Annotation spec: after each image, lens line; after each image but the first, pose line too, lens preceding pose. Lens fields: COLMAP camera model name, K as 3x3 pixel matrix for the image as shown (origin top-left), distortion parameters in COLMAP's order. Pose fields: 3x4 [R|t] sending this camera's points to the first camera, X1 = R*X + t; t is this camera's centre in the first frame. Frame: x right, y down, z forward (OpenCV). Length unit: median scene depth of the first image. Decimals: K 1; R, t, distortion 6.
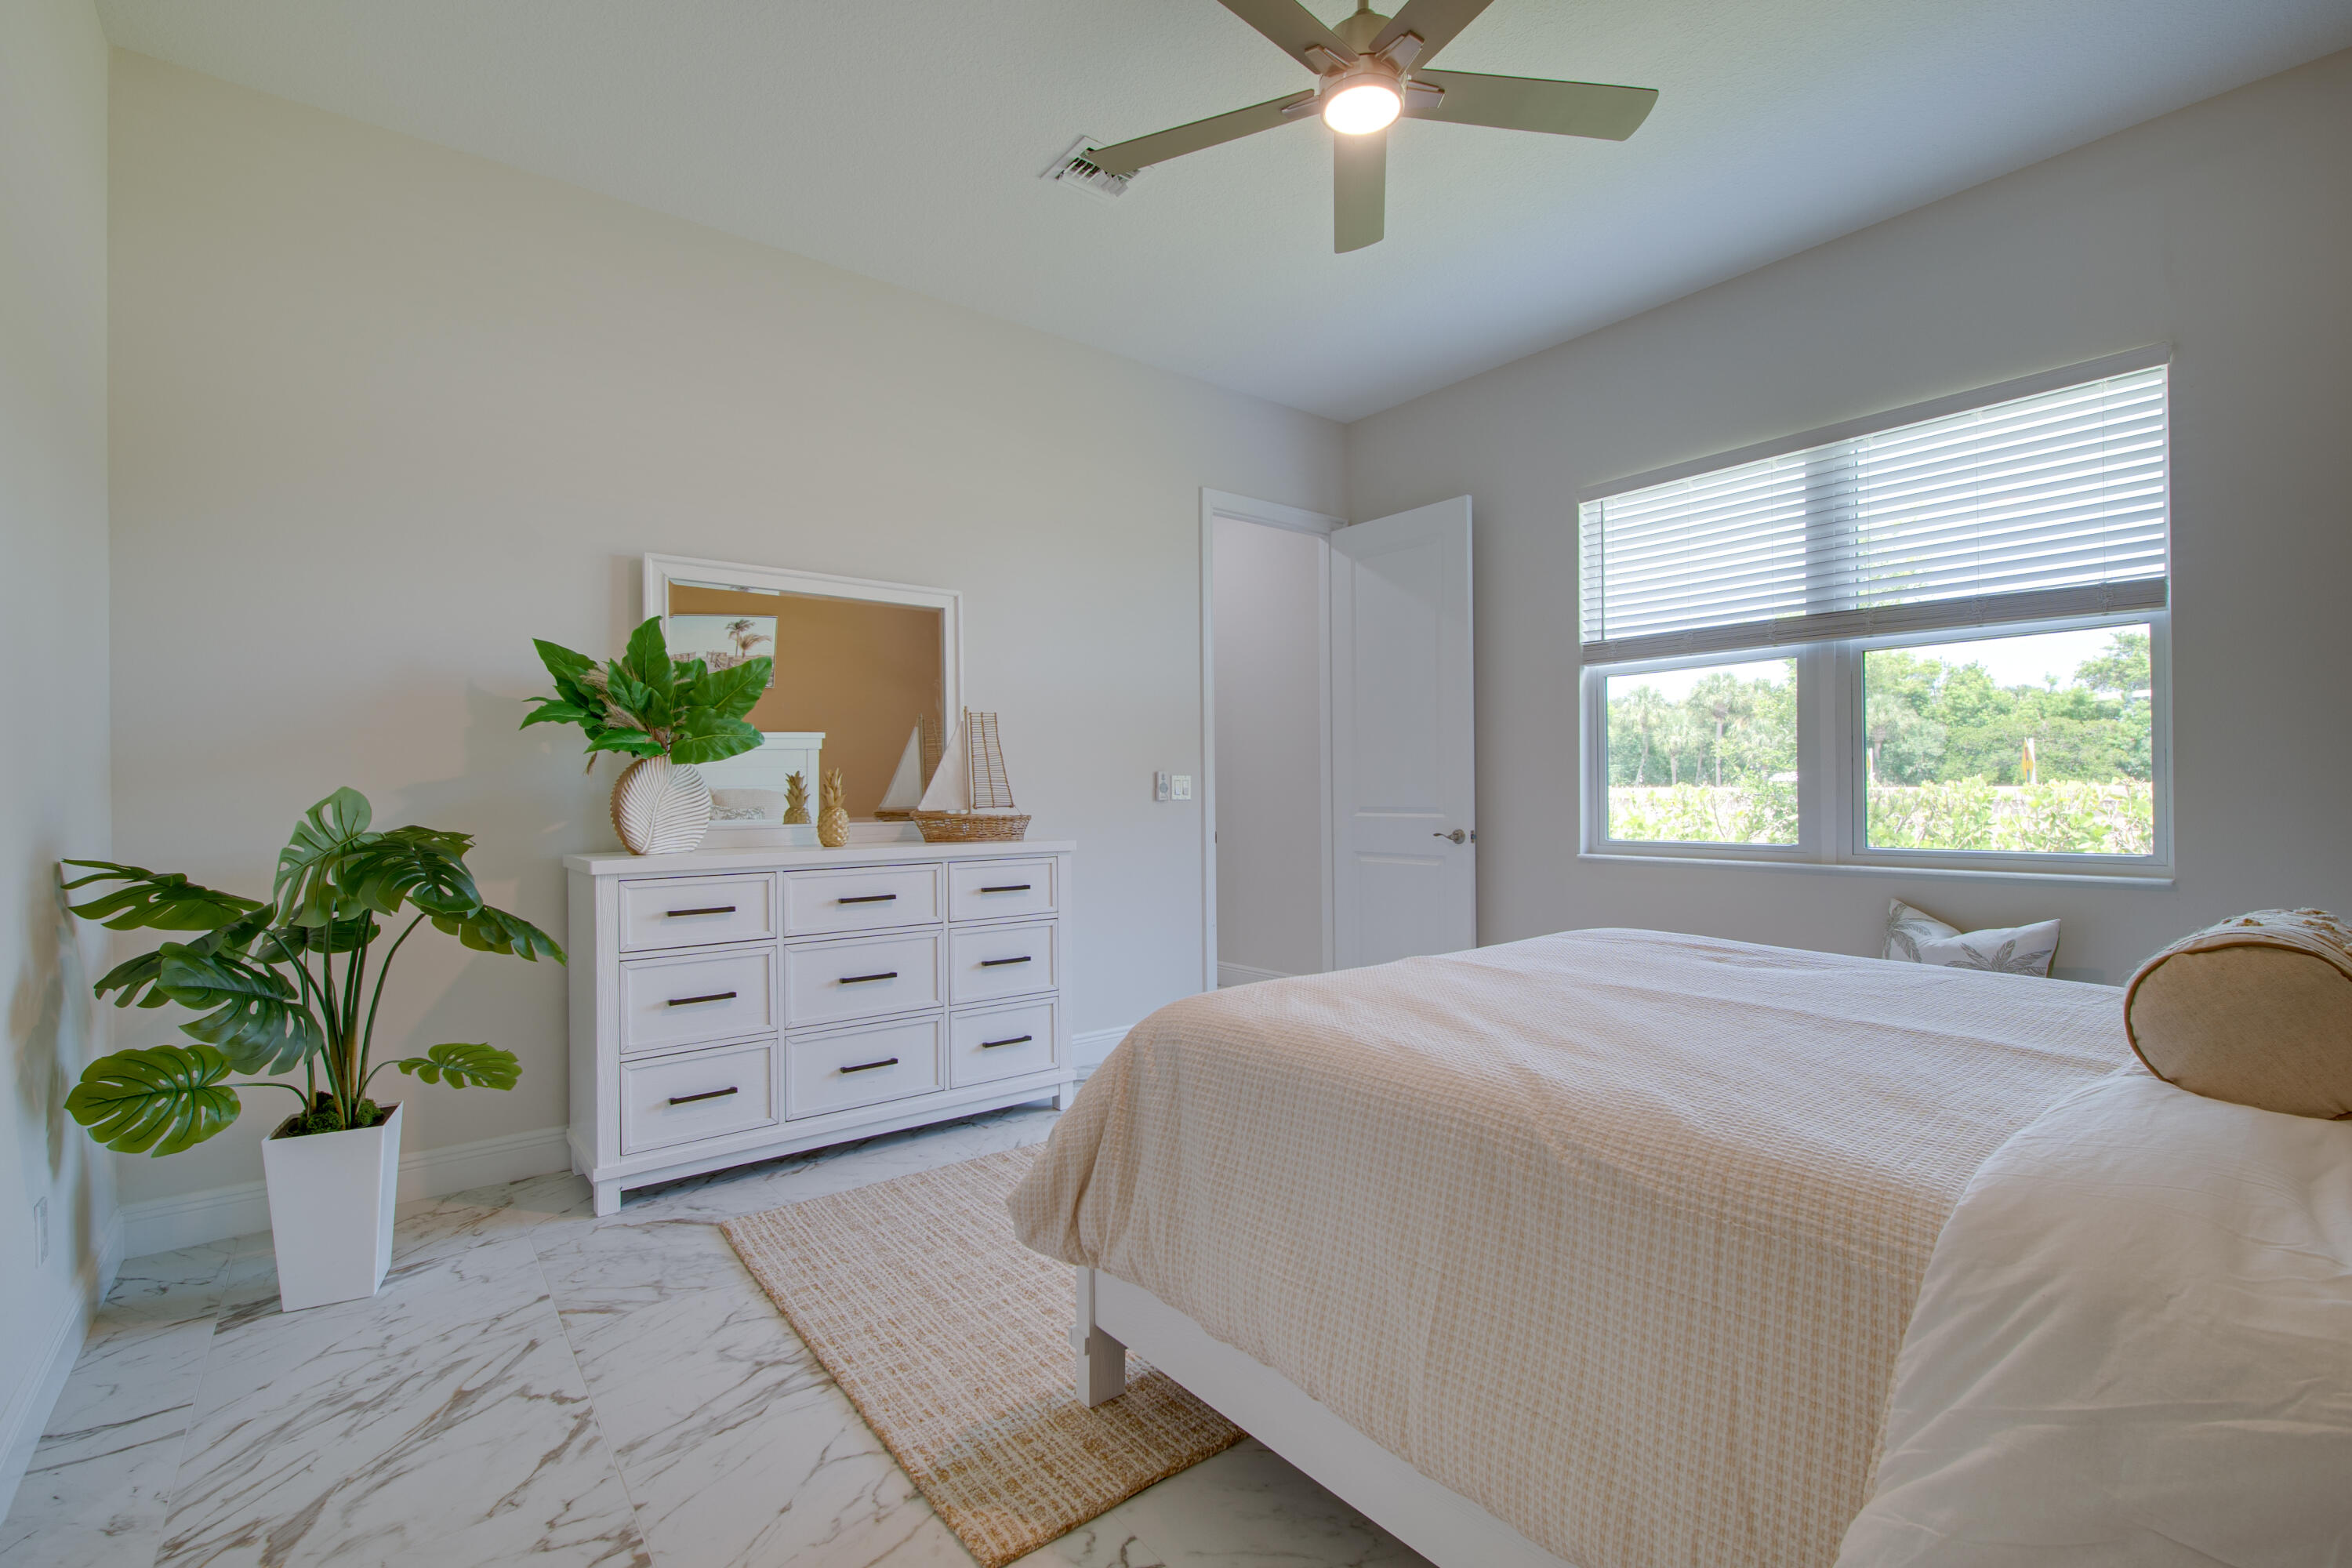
lens RADIAL K [[1047.8, 0, 1160.6], [0, 1047.8, 784.8], [0, 0, 1]] dist [0.008864, -0.005534]
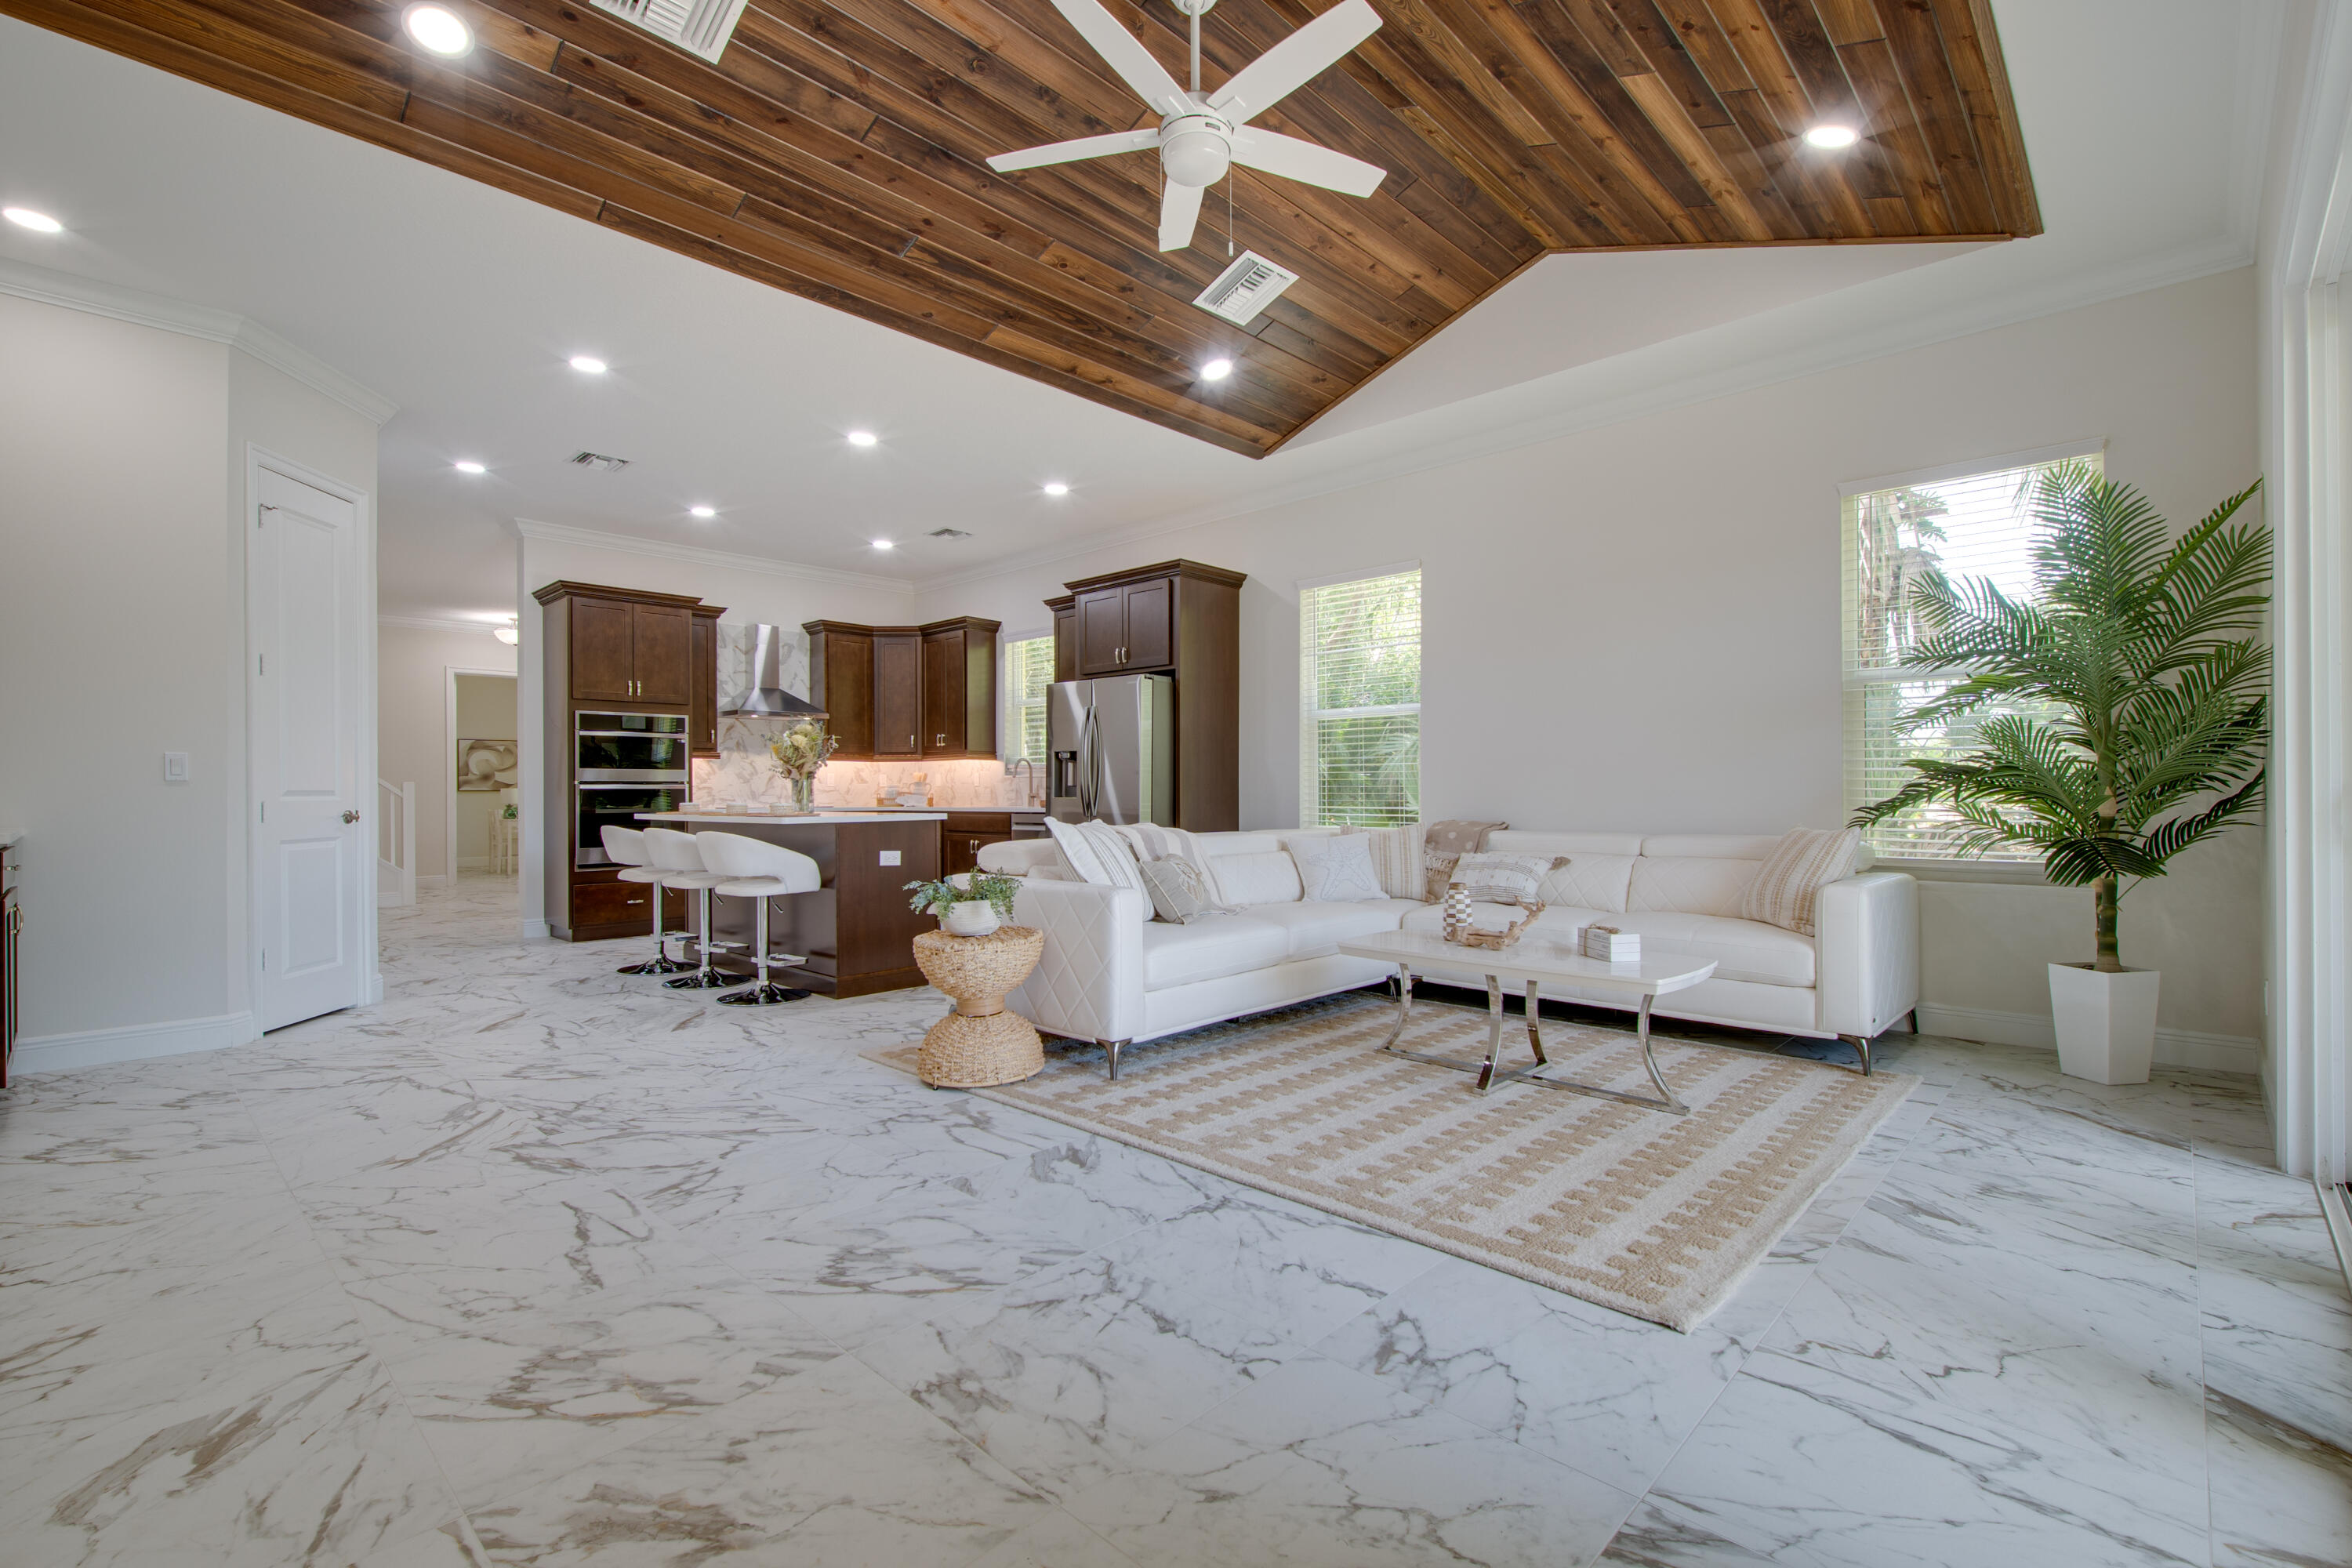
lens RADIAL K [[1047.8, 0, 1184.6], [0, 1047.8, 783.7], [0, 0, 1]] dist [0.008864, -0.005534]
pose [[0.160834, 0.002223, -0.986979, 1.044454], [-0.001153, 0.999997, 0.002065, 0.050427], [0.986981, 0.000805, 0.160836, 1.434394]]
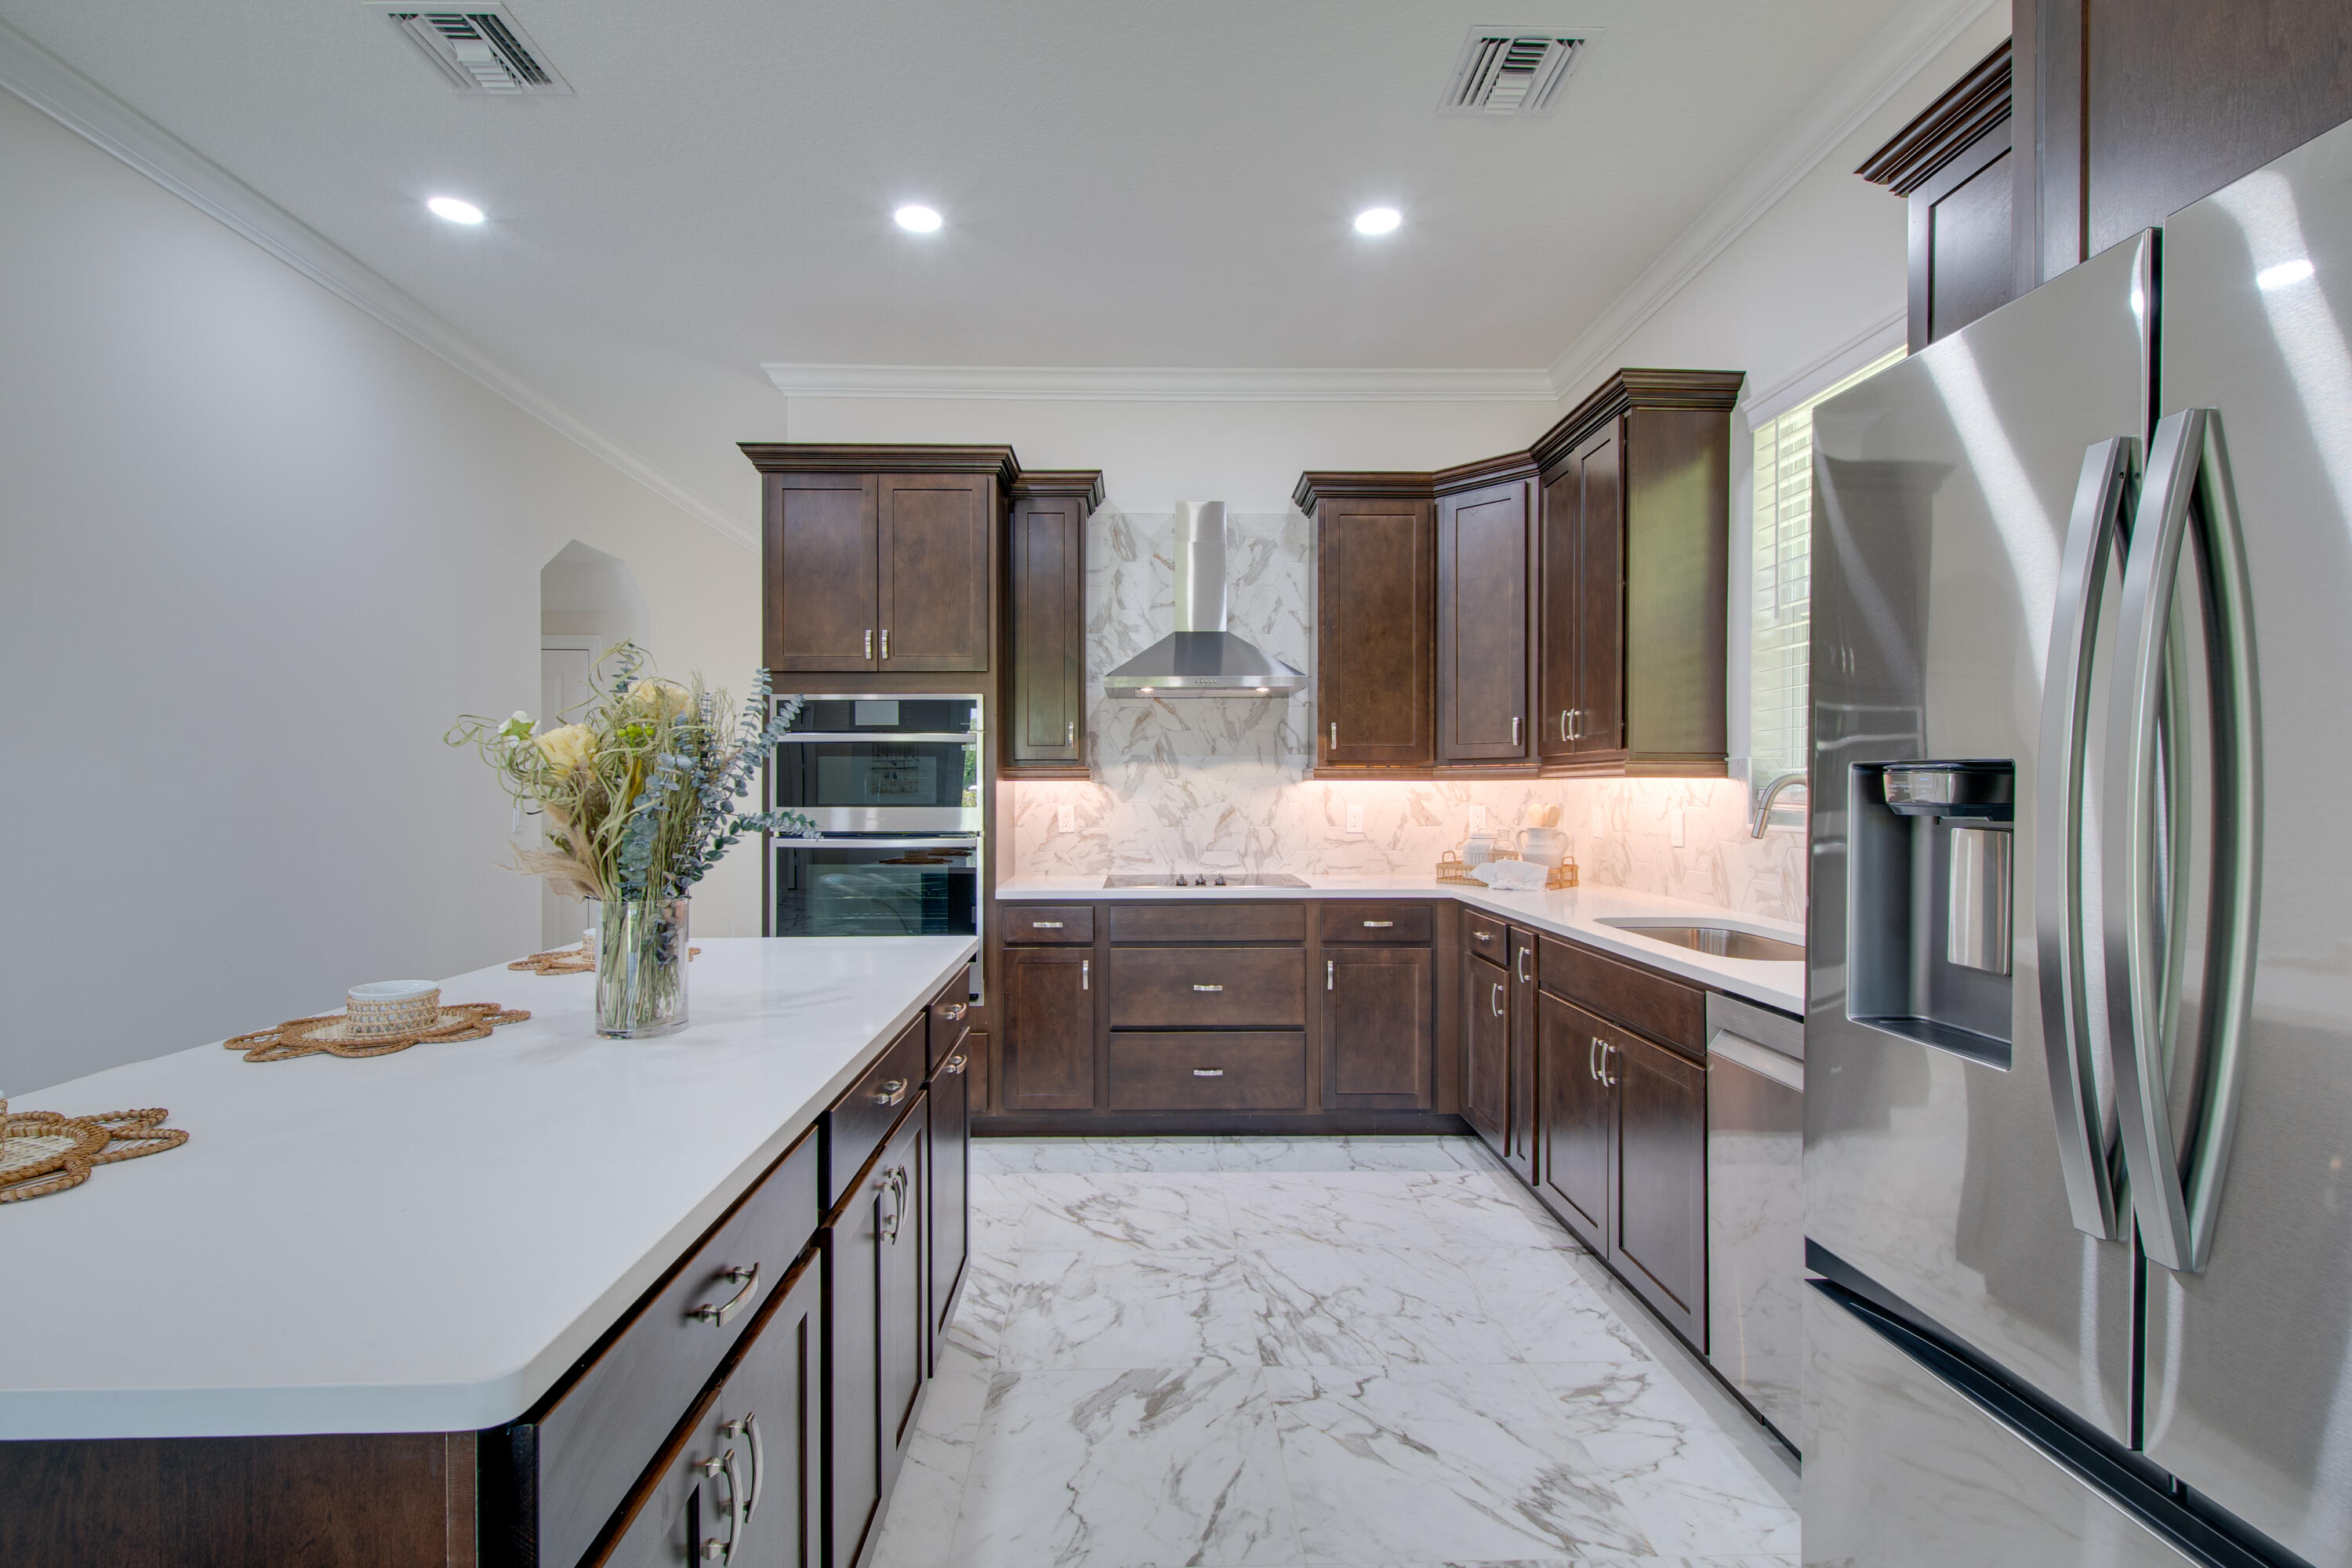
lens RADIAL K [[1047.8, 0, 1167.5], [0, 1047.8, 787.6], [0, 0, 1]] dist [0.008864, -0.005534]
pose [[-0.589151, 0.011582, -0.807940, -1.787847], [0.004744, 0.999930, 0.010874, -0.045223], [0.808009, 0.002574, -0.589164, 1.607954]]
